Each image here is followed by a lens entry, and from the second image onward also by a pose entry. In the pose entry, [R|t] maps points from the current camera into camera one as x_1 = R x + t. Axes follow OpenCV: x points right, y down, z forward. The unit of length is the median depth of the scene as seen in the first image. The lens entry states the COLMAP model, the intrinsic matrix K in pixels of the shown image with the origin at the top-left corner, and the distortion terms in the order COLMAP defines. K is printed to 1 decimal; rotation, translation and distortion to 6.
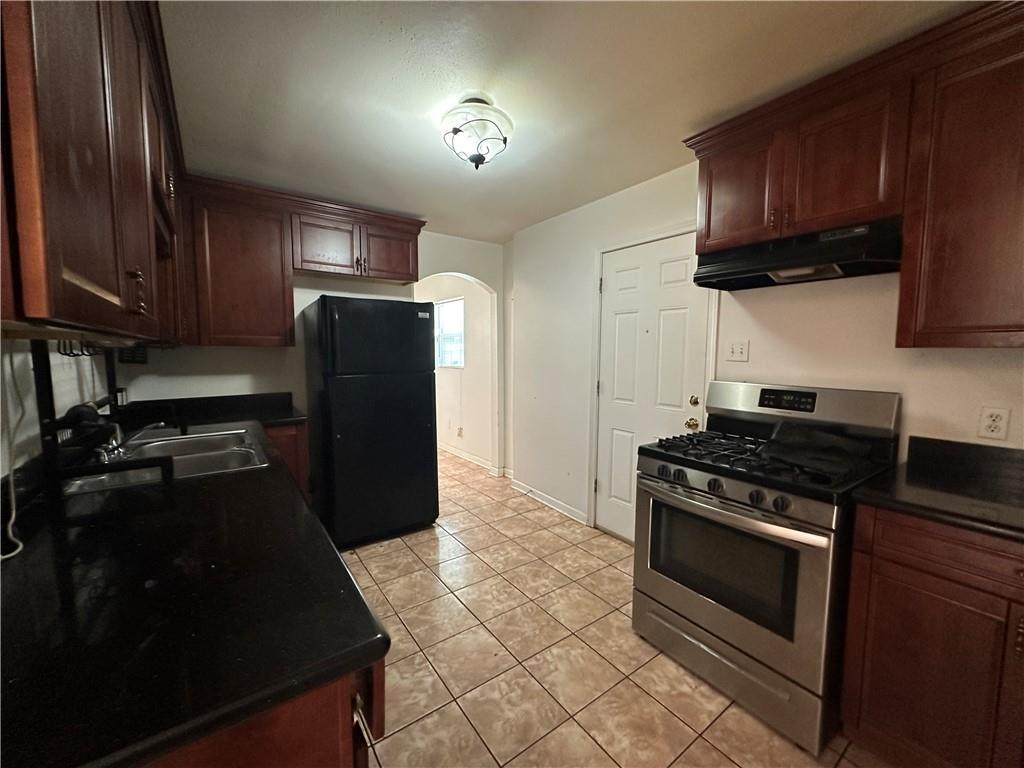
lens RADIAL K [[404.9, 0, 511.5], [0, 404.9, 382.1], [0, 0, 1]] dist [0.000289, 0.000006]
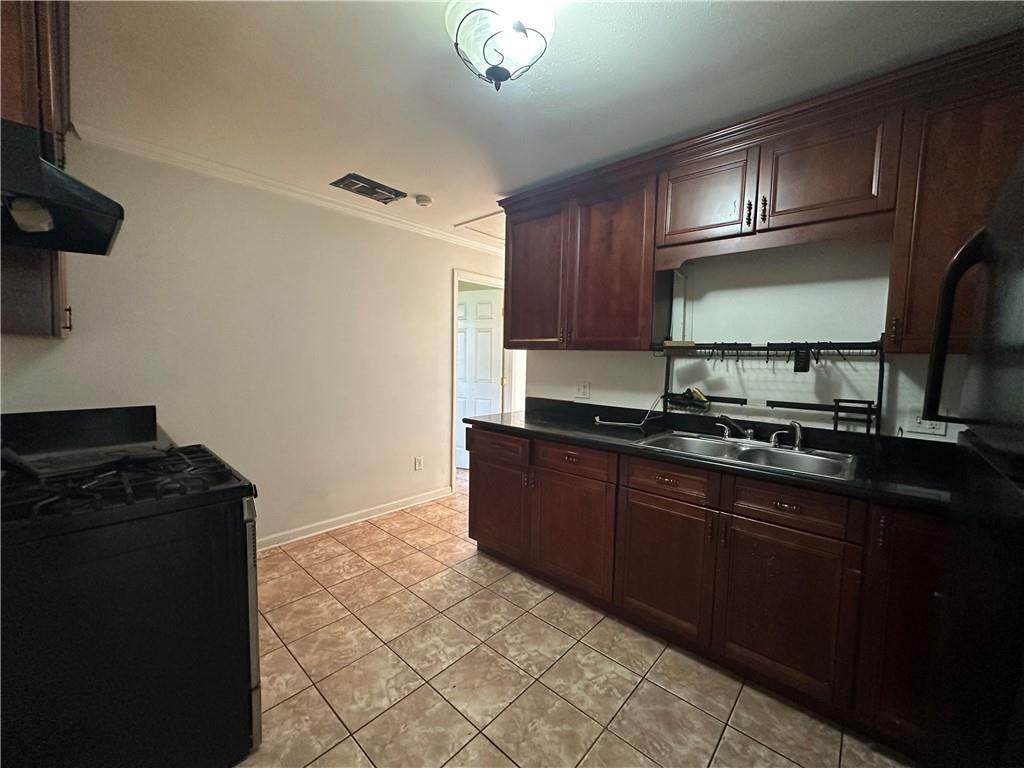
lens RADIAL K [[404.9, 0, 513.6], [0, 404.9, 383.5], [0, 0, 1]] dist [0.000289, 0.000006]
pose [[-0.977257, -0.009078, -0.211862, 0.031308], [-0.039704, 0.989248, 0.140758, -0.139343], [0.208306, 0.145969, -0.967110, 1.946497]]
